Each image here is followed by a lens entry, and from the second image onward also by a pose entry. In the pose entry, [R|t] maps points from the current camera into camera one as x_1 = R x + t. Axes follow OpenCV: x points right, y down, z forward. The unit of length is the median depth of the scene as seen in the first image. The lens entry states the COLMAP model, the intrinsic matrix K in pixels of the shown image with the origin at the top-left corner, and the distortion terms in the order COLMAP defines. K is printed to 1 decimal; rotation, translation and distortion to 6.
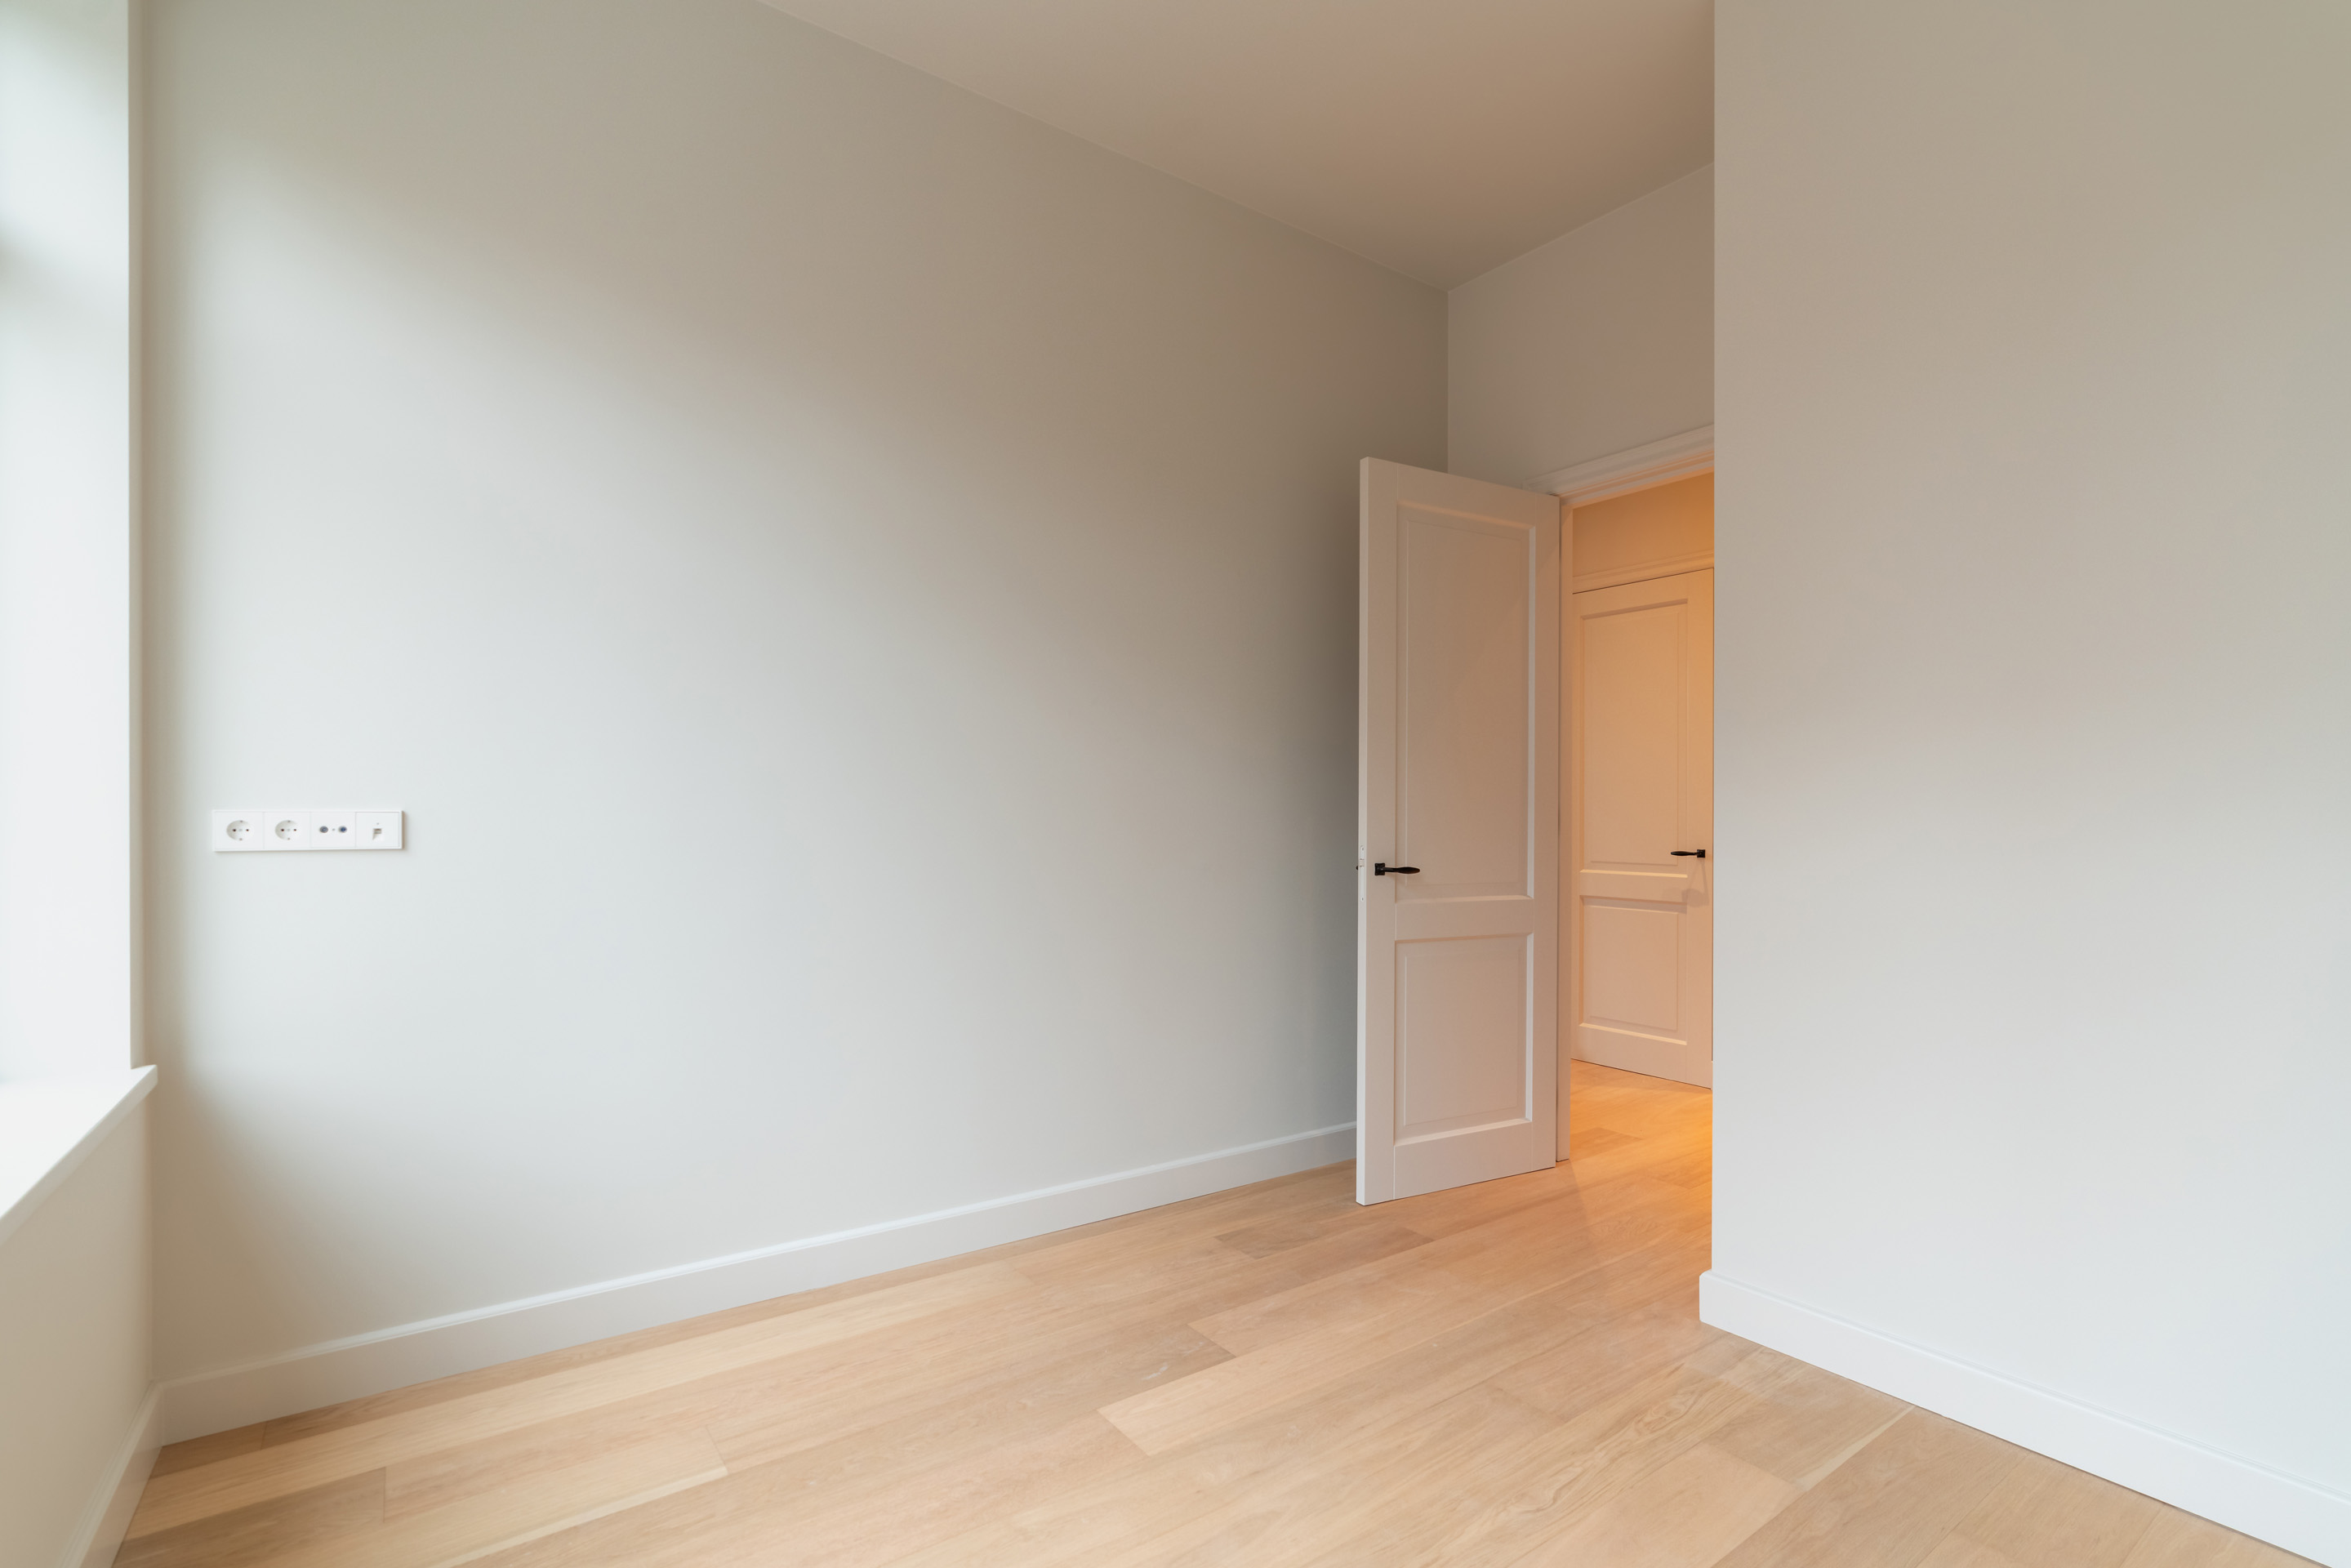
lens RADIAL K [[1085.3, 0, 1172.9], [0, 1085.3, 794.9], [0, 0, 1]] dist [-0.000553, 0.001633]
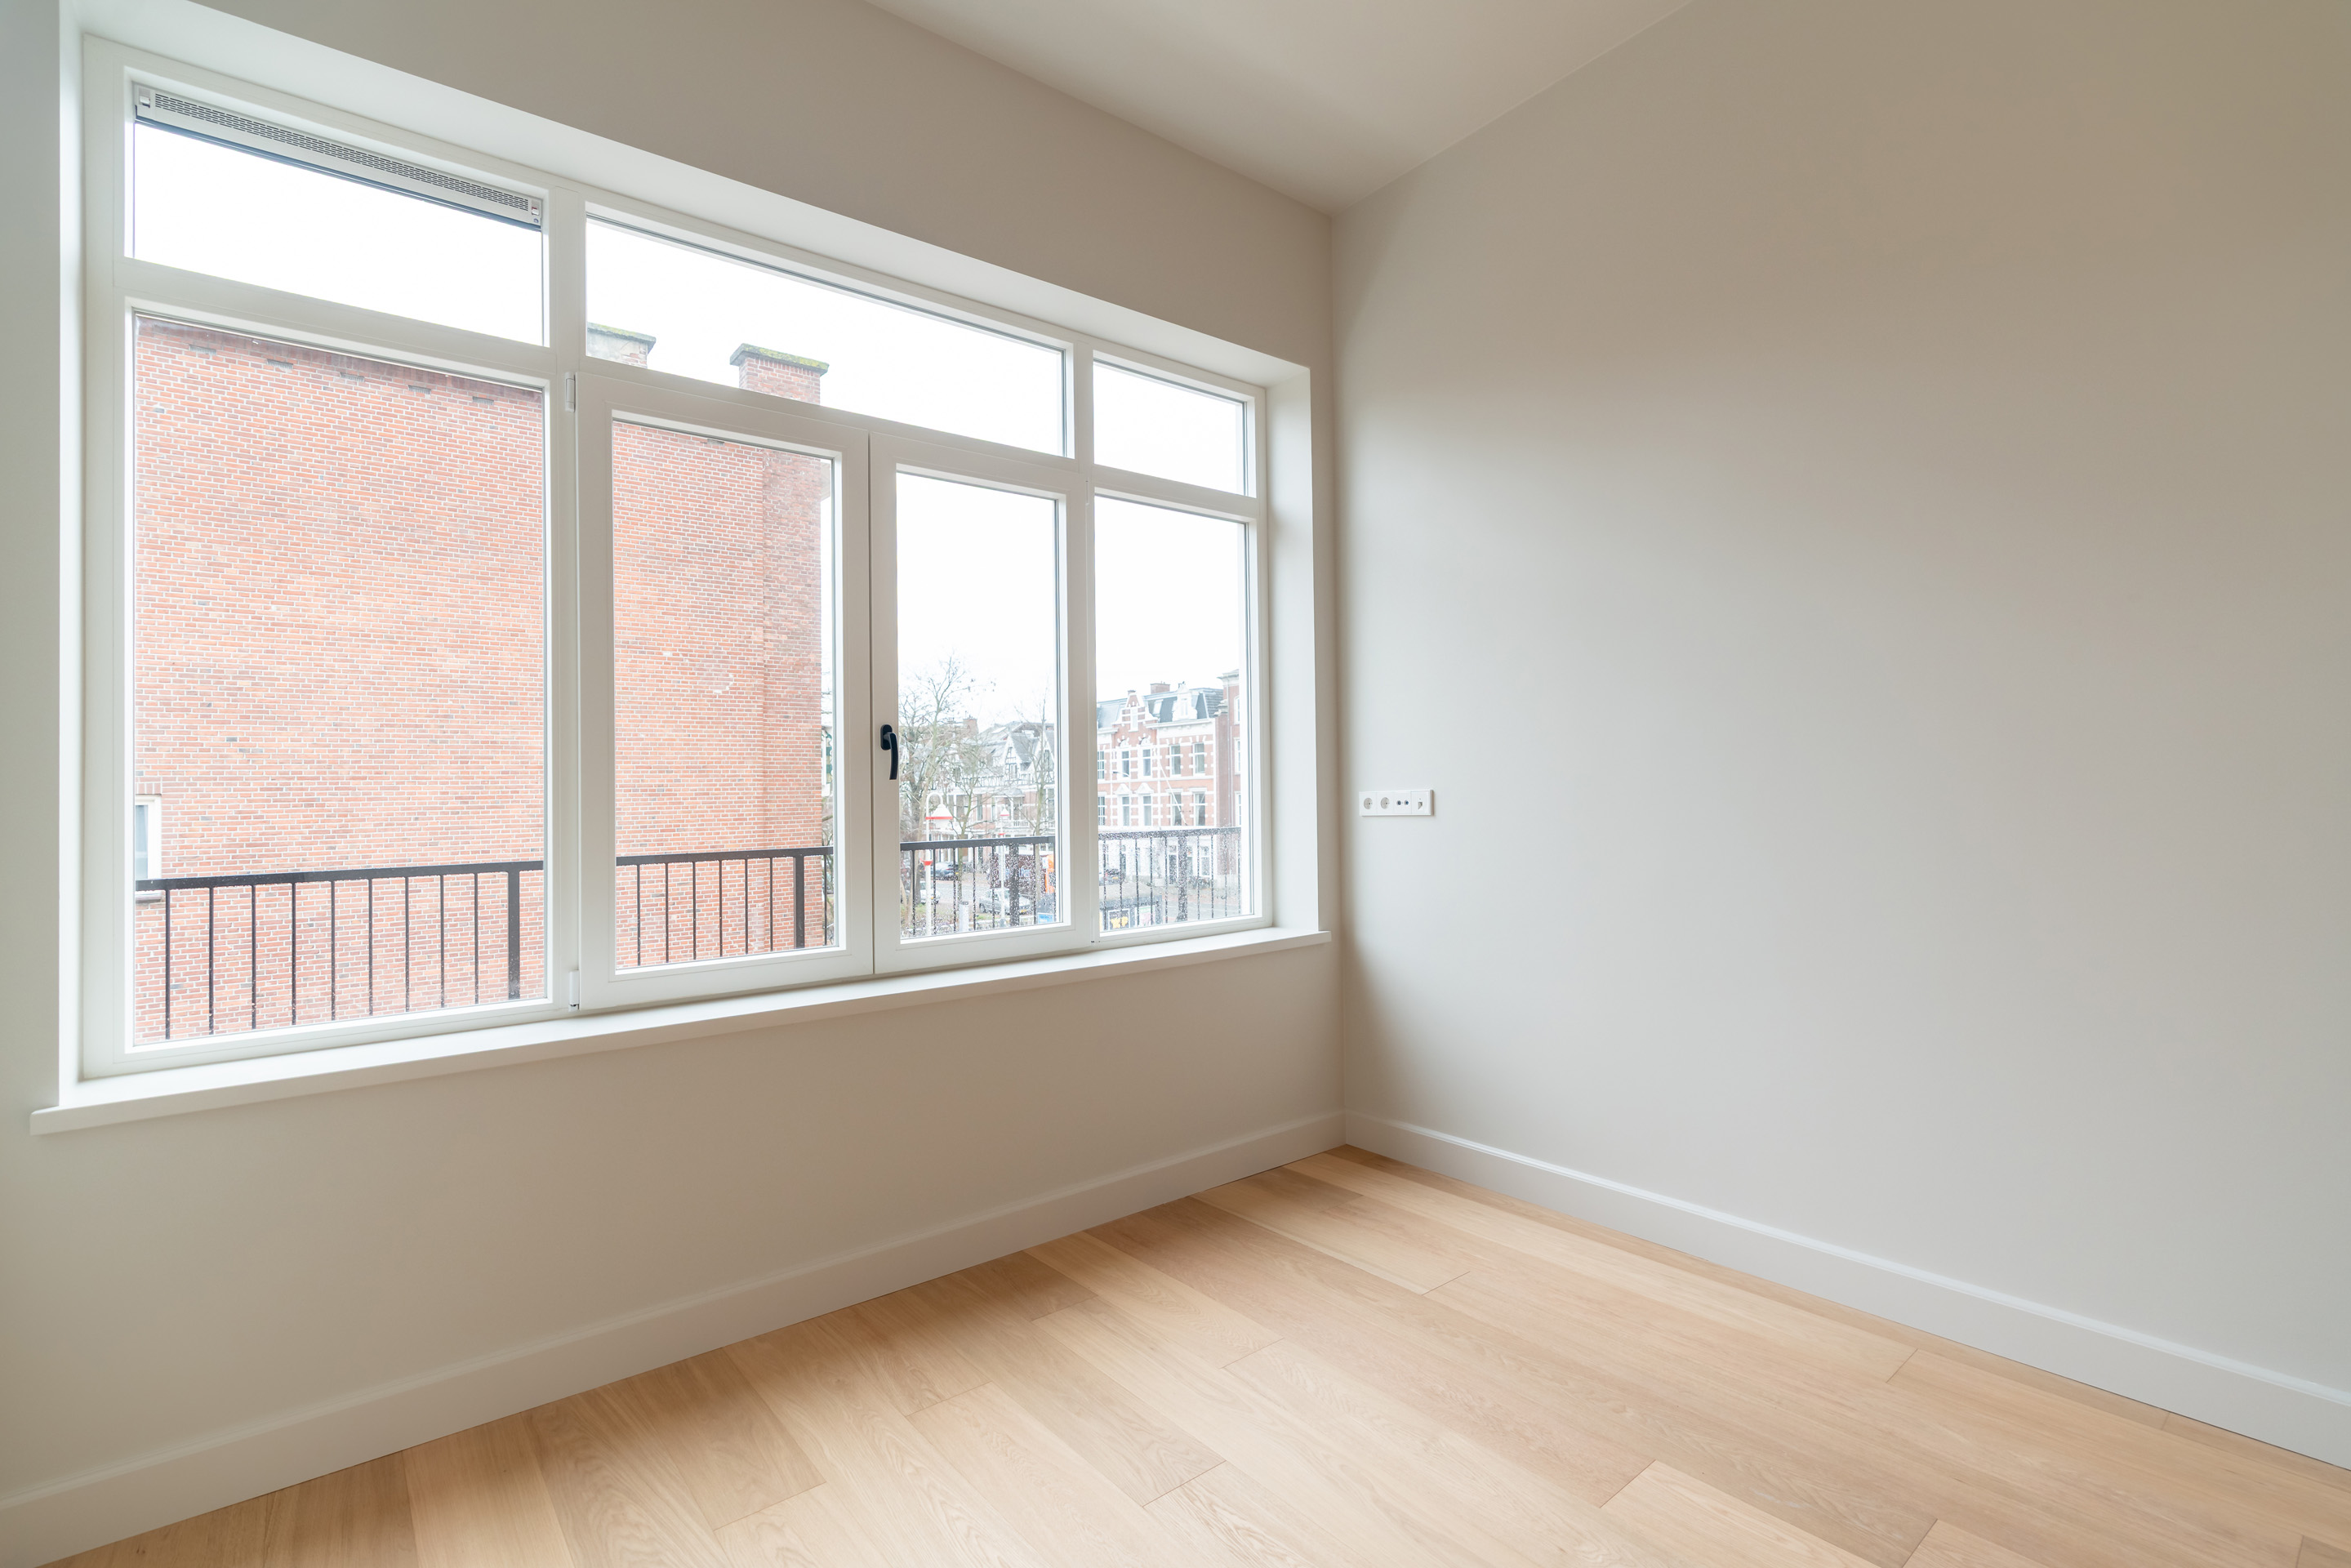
lens RADIAL K [[1085.3, 0, 1172.9], [0, 1085.3, 794.9], [0, 0, 1]] dist [-0.000553, 0.001633]
pose [[0.051358, -0.009658, -0.998634, 0.694663], [0.042486, 0.999069, -0.007477, 0.015844], [0.997776, -0.042044, 0.051721, 0.514163]]
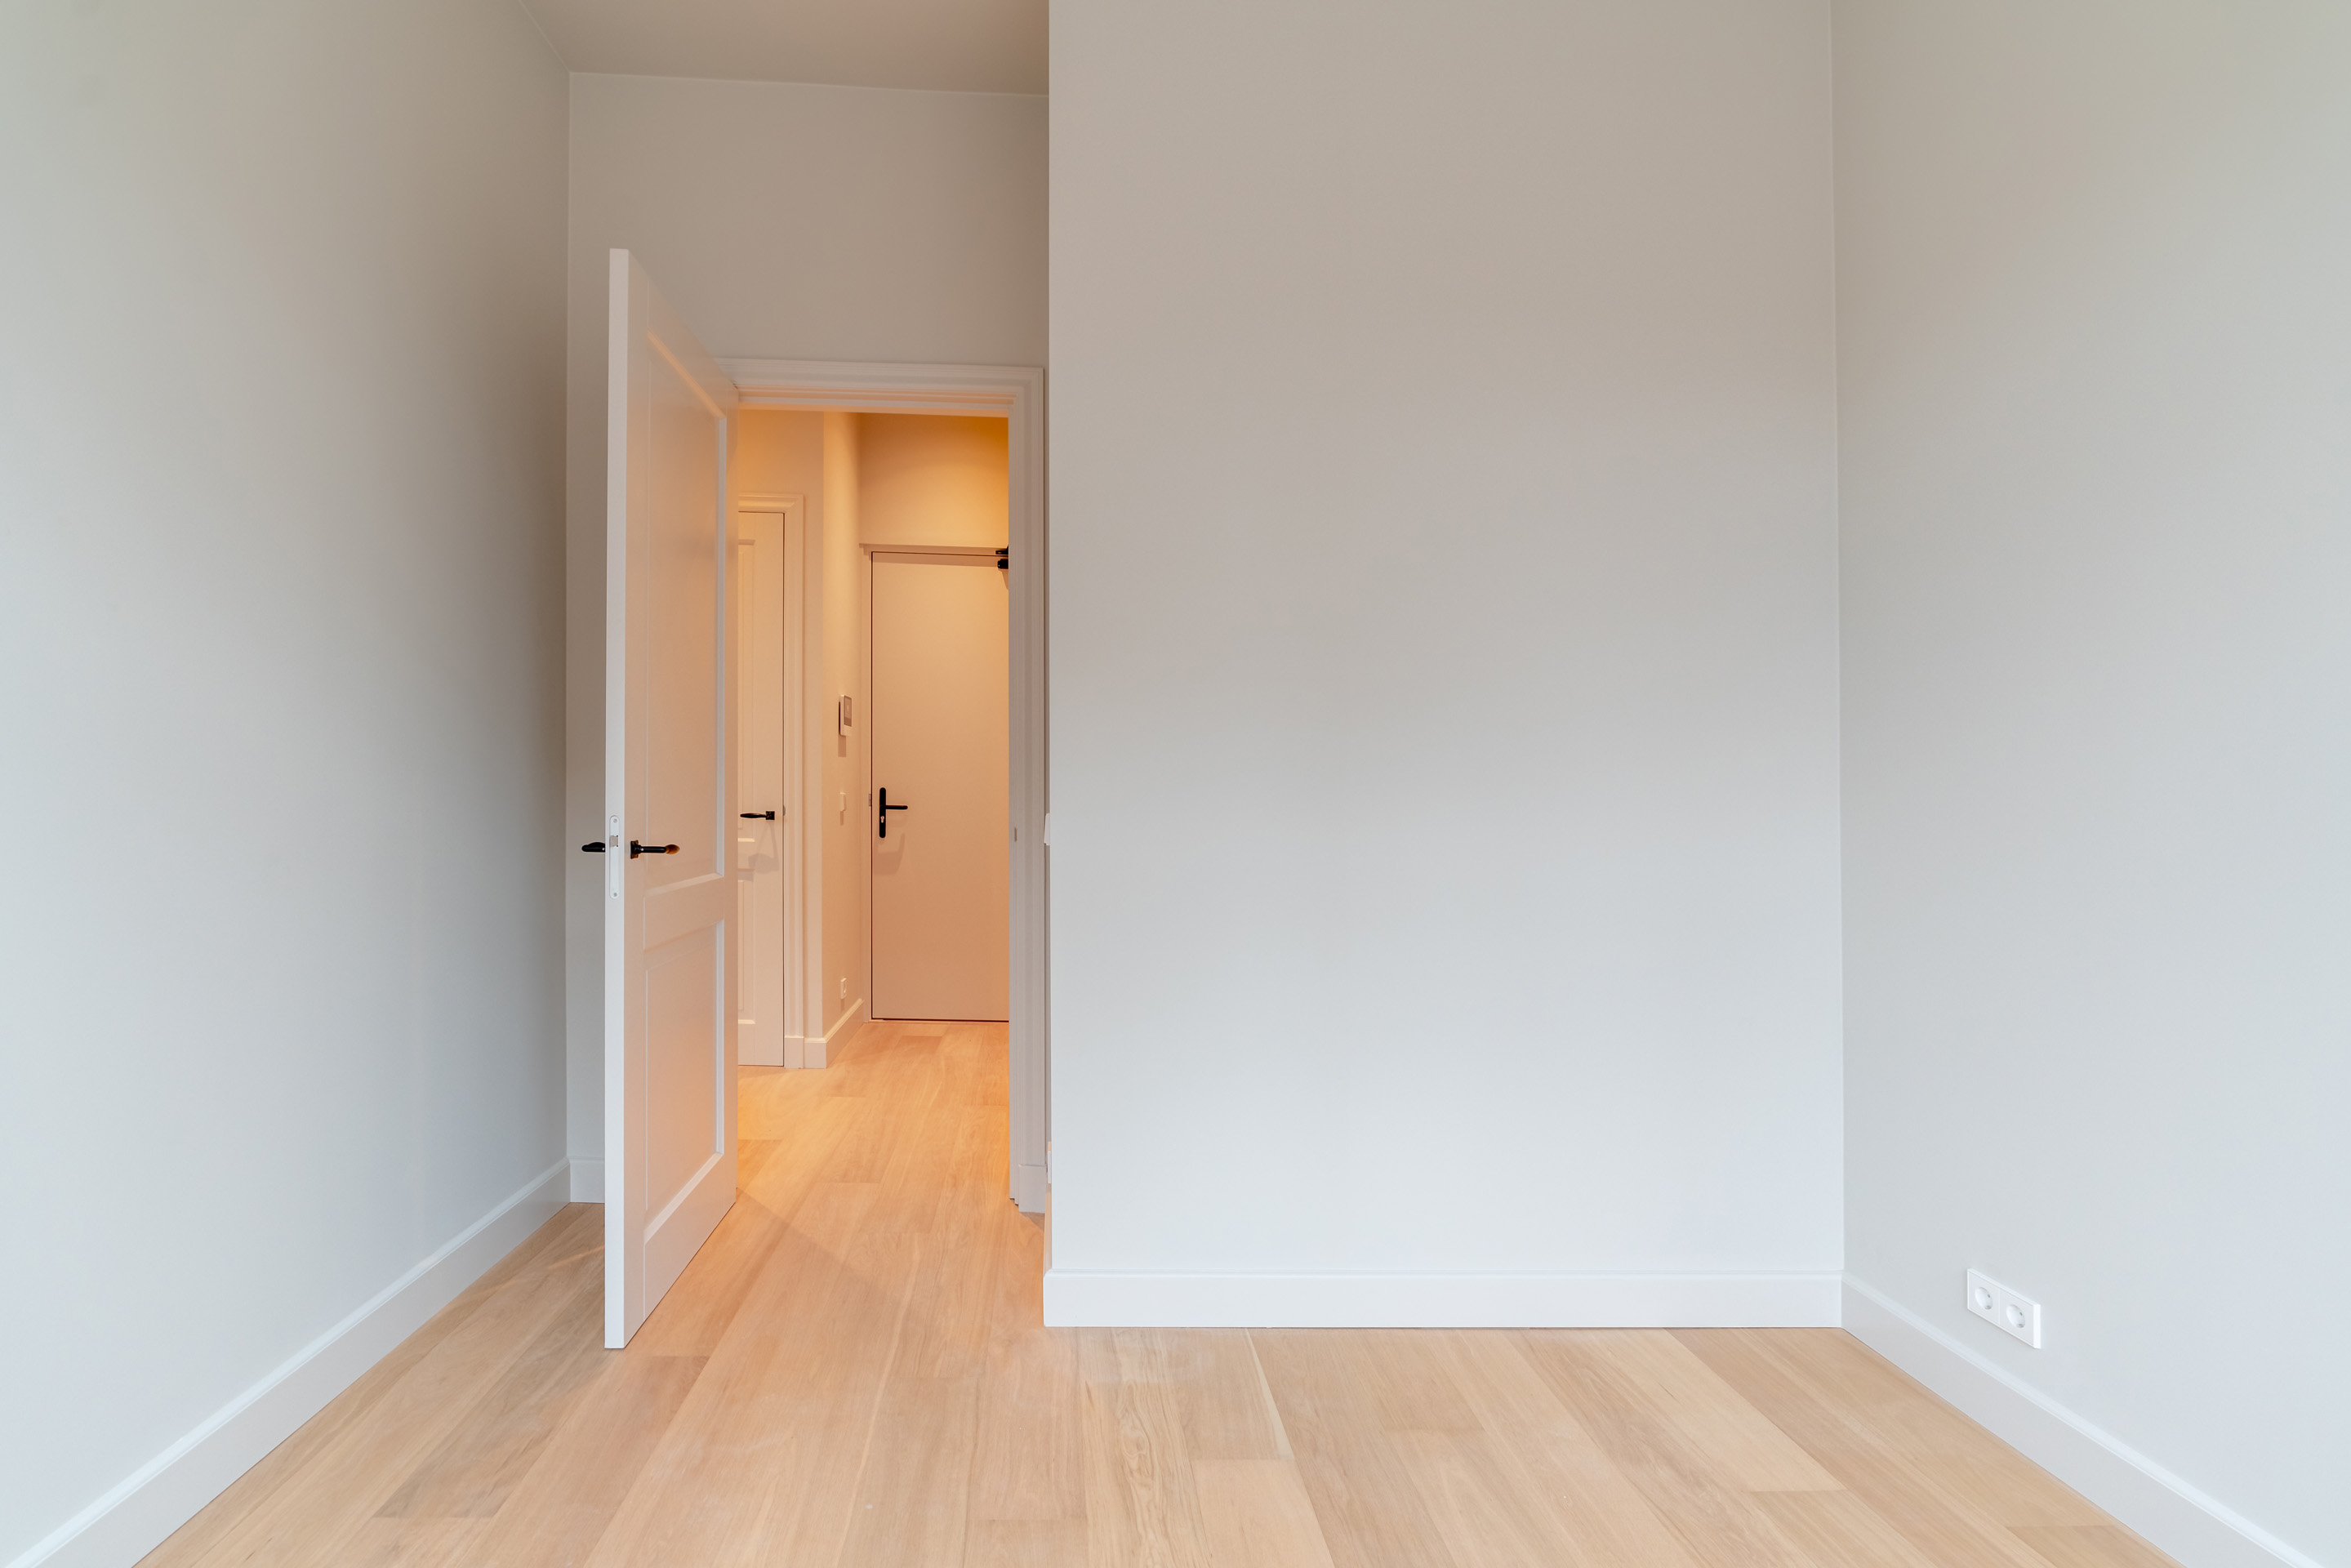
lens RADIAL K [[1107.2, 0, 1101.9], [0, 1107.2, 757.1], [0, 0, 1]] dist [-0.002309, 0.001231]
pose [[0.549798, 0.031107, 0.834719, -0.301719], [-0.038031, 0.999202, -0.012187, 0.009074], [-0.834432, -0.025045, 0.550542, 0.468246]]
